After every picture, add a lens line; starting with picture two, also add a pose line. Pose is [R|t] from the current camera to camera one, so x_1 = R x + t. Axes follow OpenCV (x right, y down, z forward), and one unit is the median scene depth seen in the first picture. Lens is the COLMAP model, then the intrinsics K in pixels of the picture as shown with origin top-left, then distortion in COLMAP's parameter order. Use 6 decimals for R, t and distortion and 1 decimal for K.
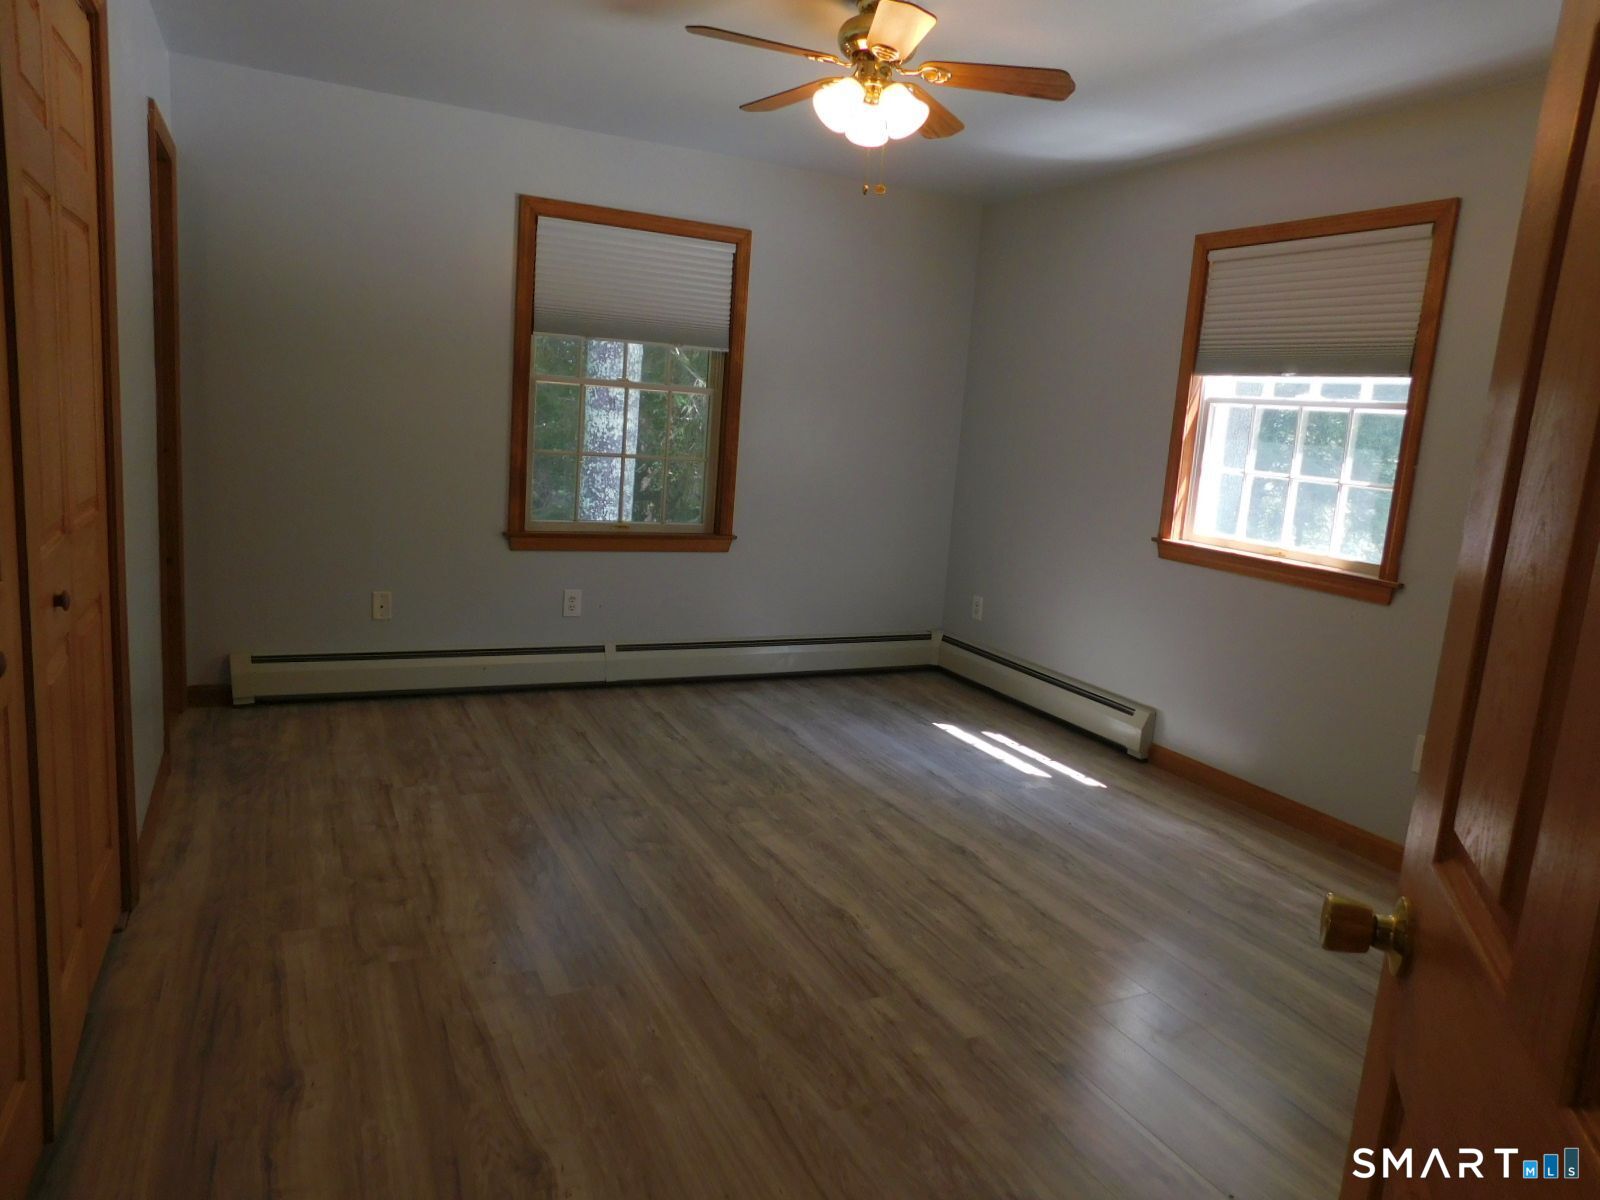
lens RADIAL K [[1072.0, 0, 806.5], [0, 1072.0, 596.7], [0, 0, 1]] dist [-0.044233, 0.023560]
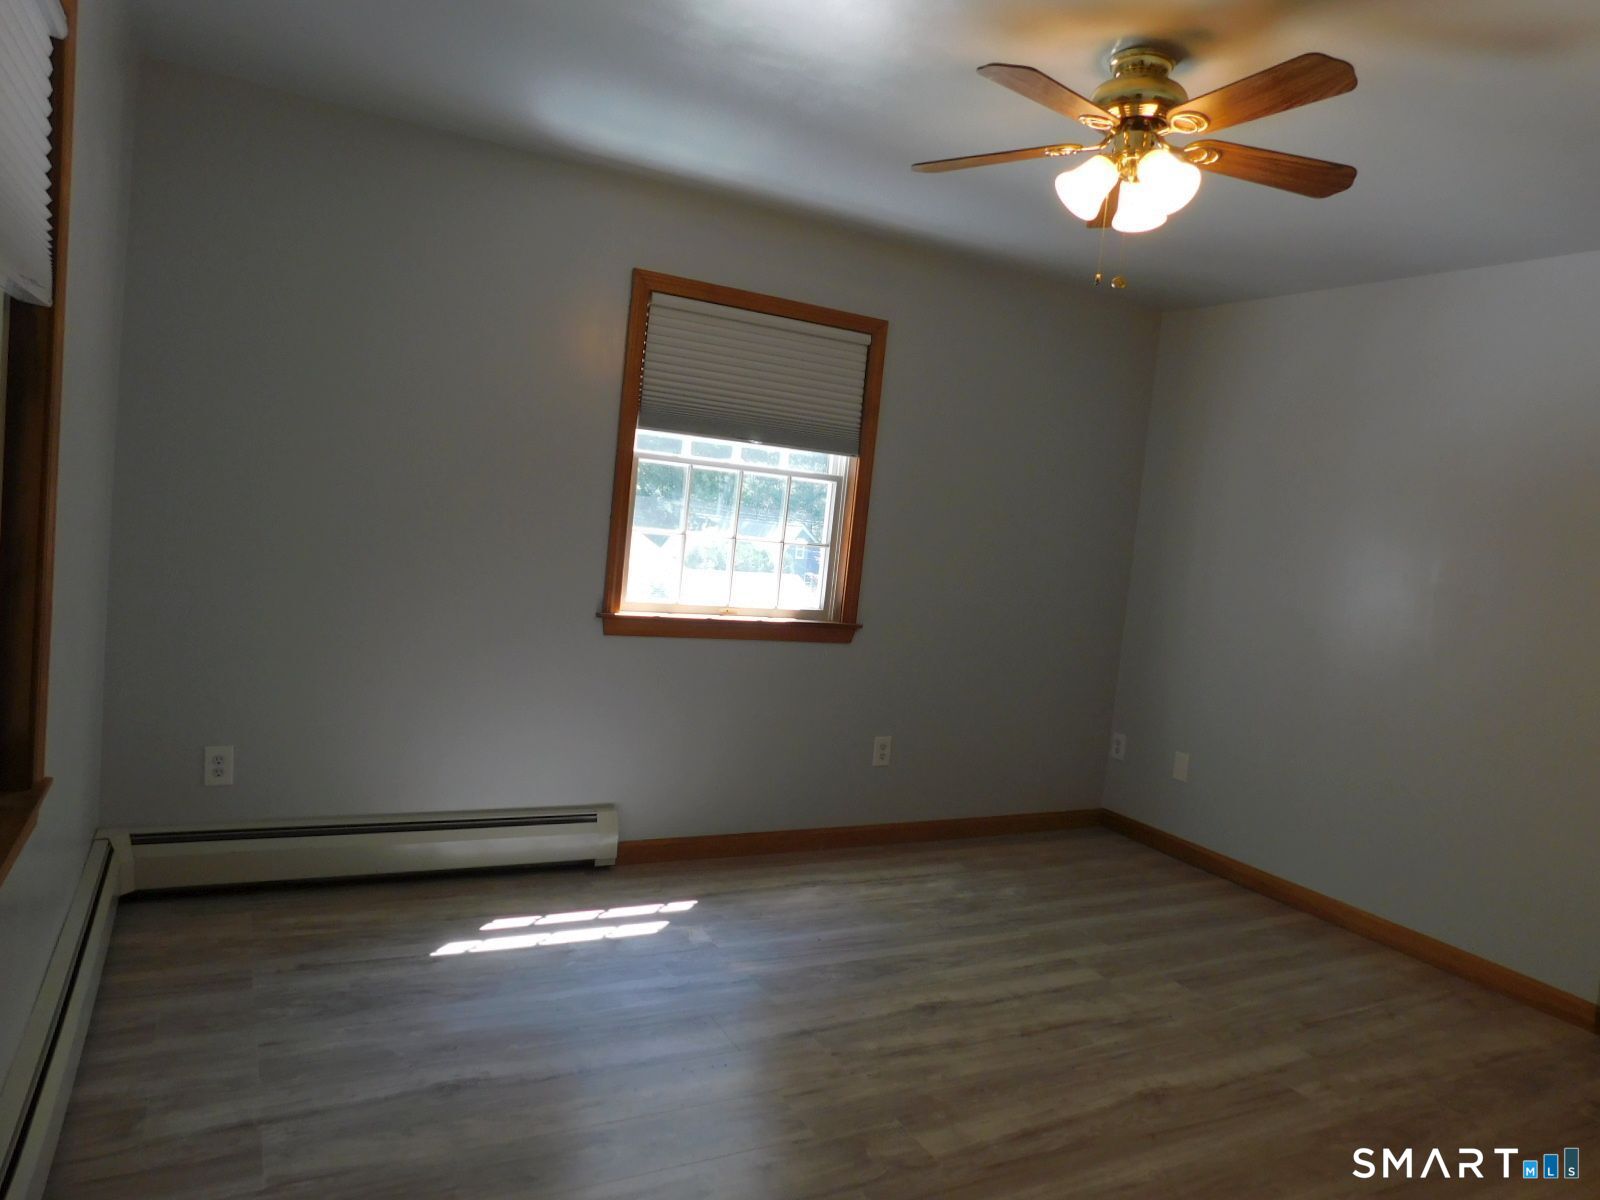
lens RADIAL K [[1072.0, 0, 799.8], [0, 1072.0, 598.0], [0, 0, 1]] dist [-0.044233, 0.023560]
pose [[-0.040040, -0.153194, 0.987385, -0.592831], [0.066978, 0.985543, 0.155625, -0.214331], [-0.996951, 0.072364, -0.029200, 0.976684]]
